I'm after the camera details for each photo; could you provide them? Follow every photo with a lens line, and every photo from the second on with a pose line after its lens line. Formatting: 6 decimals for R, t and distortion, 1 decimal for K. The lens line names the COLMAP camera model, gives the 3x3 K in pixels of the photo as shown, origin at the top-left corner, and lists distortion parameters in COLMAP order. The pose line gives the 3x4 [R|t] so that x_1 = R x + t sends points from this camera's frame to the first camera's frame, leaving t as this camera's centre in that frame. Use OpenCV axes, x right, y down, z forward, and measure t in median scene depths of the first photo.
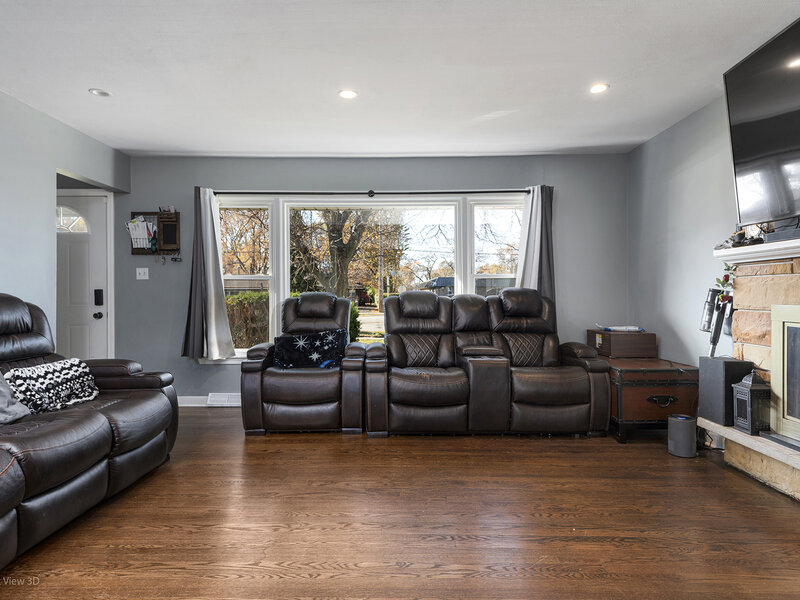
lens RADIAL K [[483.6, 0, 396.4], [0, 483.6, 291.1], [0, 0, 1]] dist [0.002101, -0.000186]
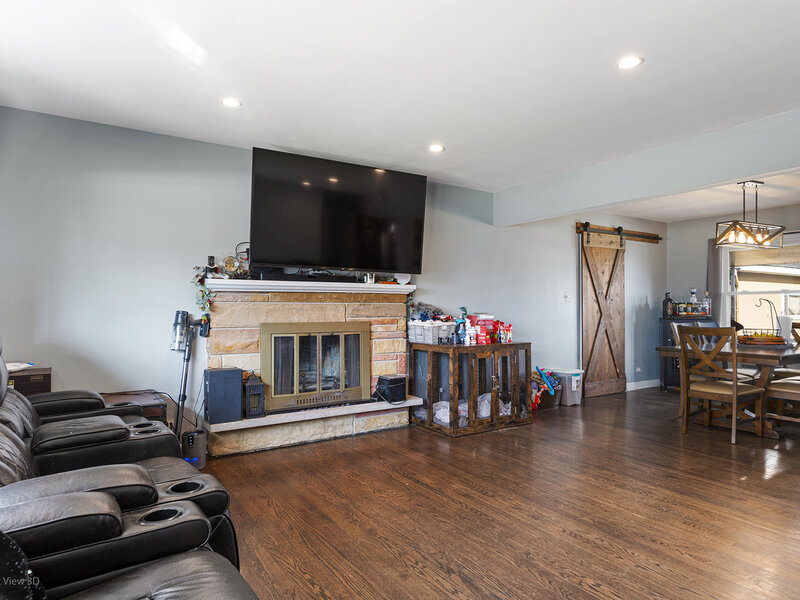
lens RADIAL K [[472.3, 0, 400.0], [0, 472.3, 300.0], [0, 0, 1]] dist [0.005322, 0.000729]
pose [[-0.543755, 0.017865, 0.839054, -0.522980], [-0.003055, 0.999725, -0.023265, -0.007349], [-0.839238, -0.015213, -0.543551, 1.178064]]
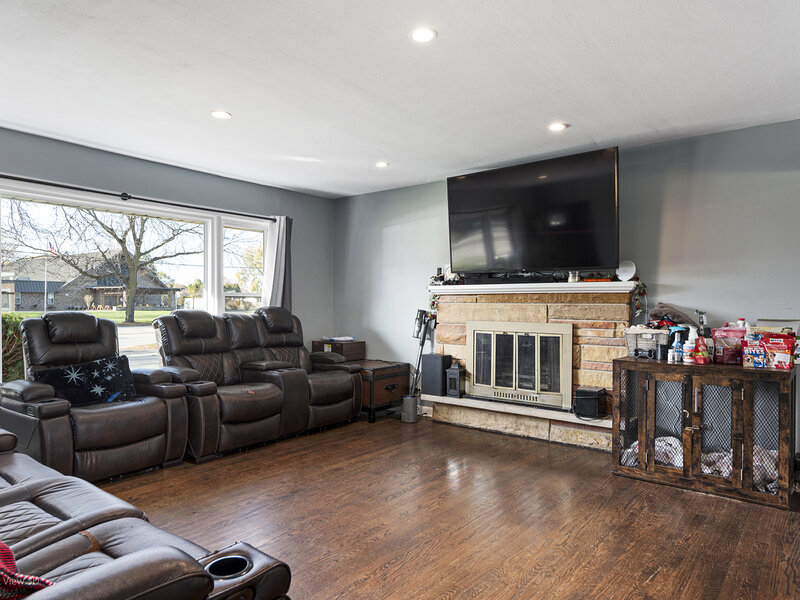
lens RADIAL K [[521.0, 0, 400.0], [0, 521.0, 300.0], [0, 0, 1]] dist [0.005189, 0.000492]
pose [[0.606612, 0.012305, 0.794903, -0.695856], [-0.014225, 0.999888, -0.004623, -0.027370], [-0.794871, -0.008503, 0.606719, 0.055556]]
